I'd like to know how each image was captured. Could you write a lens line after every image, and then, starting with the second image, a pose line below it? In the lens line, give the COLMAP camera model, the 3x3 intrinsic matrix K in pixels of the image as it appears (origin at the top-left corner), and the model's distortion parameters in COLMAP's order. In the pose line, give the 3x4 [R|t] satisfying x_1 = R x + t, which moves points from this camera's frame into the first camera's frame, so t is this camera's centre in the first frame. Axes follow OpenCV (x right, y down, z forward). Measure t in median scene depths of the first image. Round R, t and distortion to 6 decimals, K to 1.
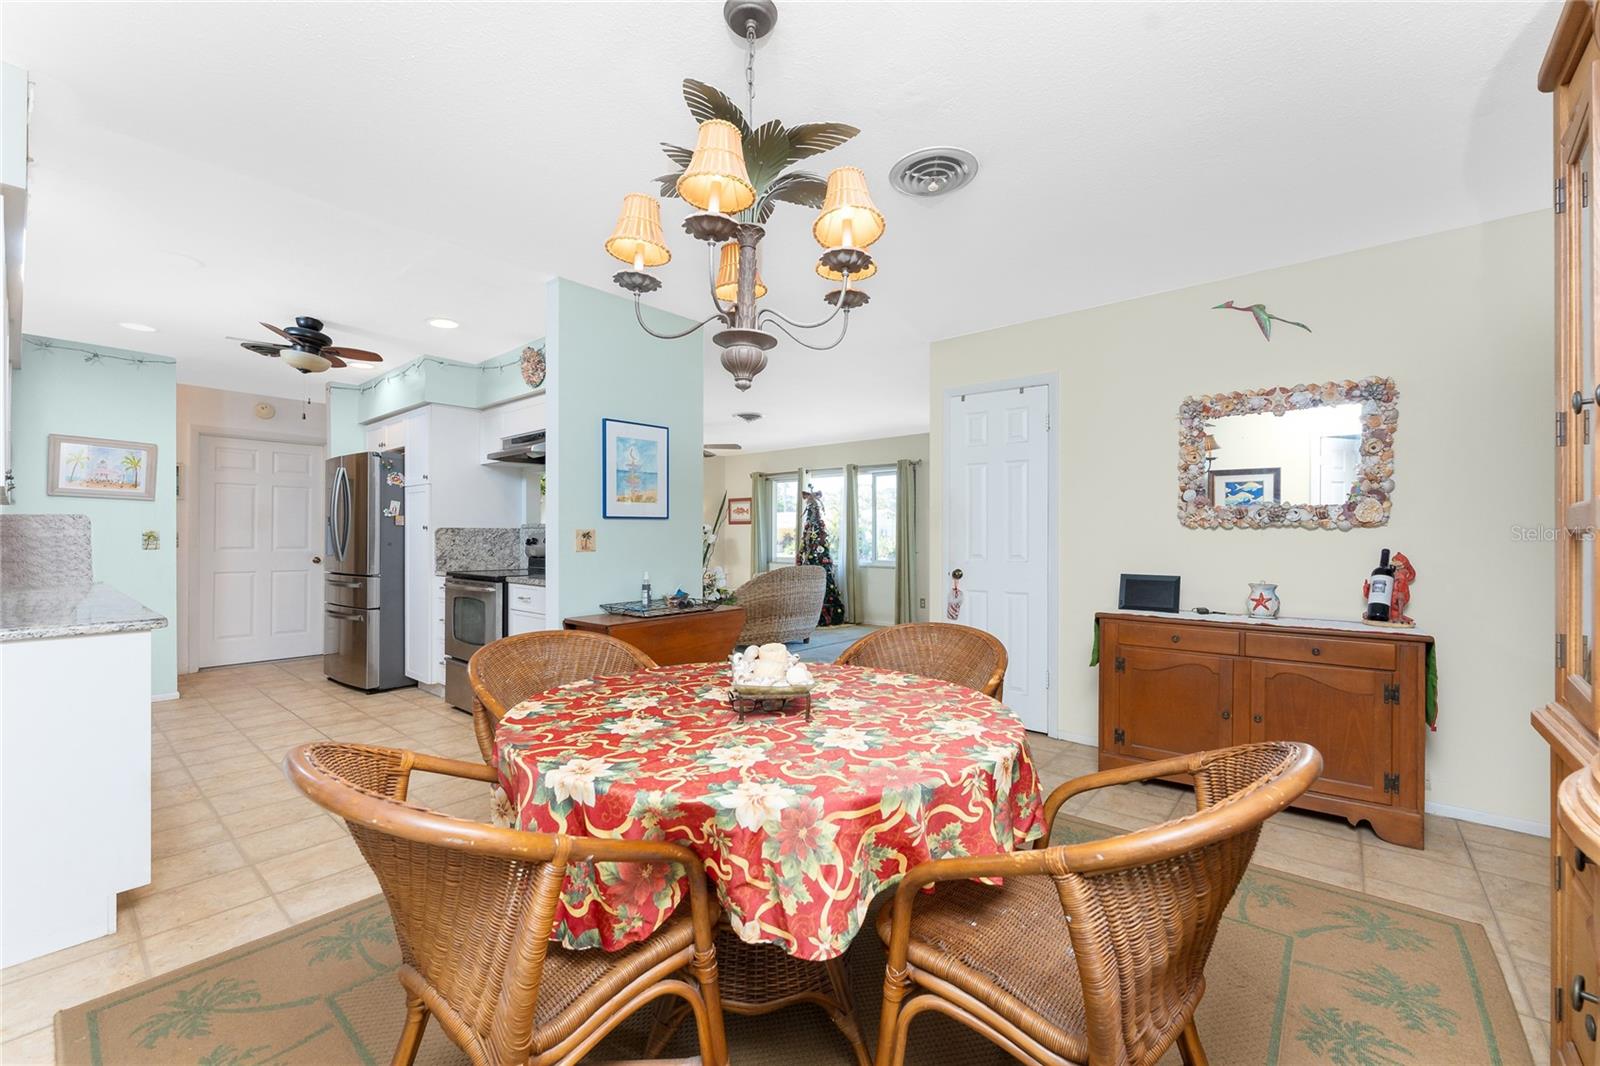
lens RADIAL K [[646.1, 0, 784.4], [0, 646.1, 536.5], [0, 0, 1]] dist [-0.006895, 0.000120]
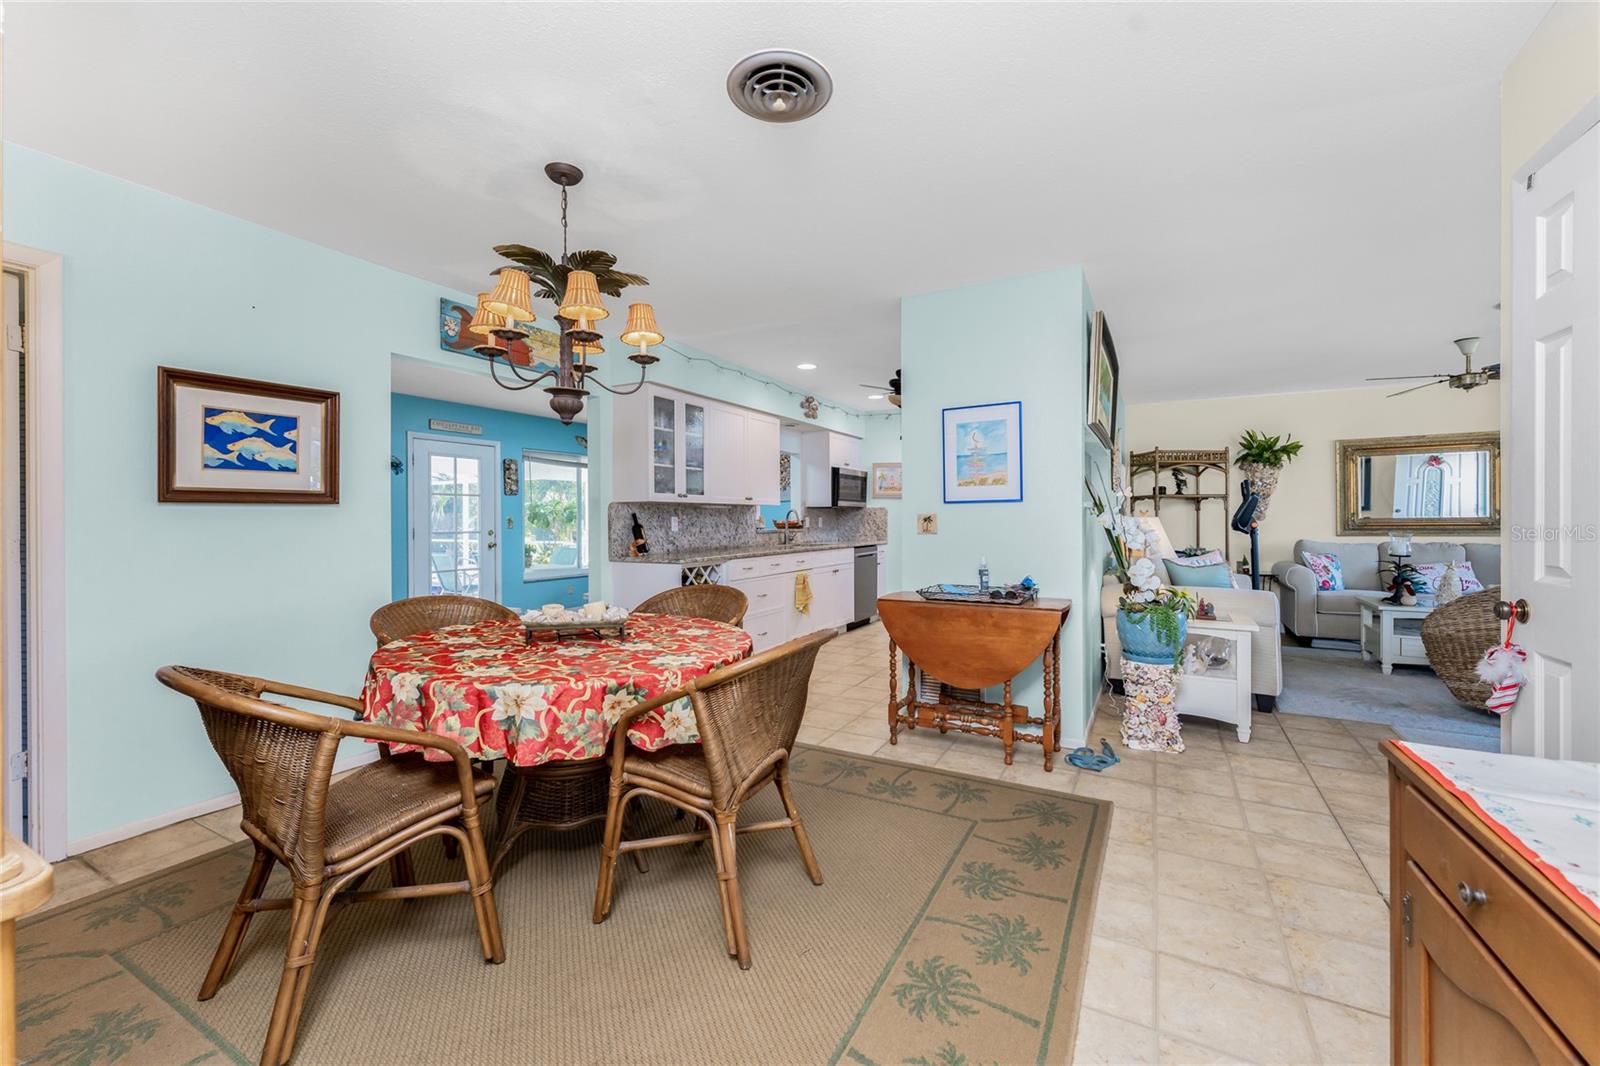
lens RADIAL K [[633.4, 0, 795.8], [0, 633.4, 521.9], [0, 0, 1]] dist [0.008626, 0.000046]
pose [[0.204867, 0.003150, -0.978785, 0.503054], [0.001928, 0.999992, 0.003622, -0.001392], [0.978788, -0.002629, 0.204859, 0.384188]]
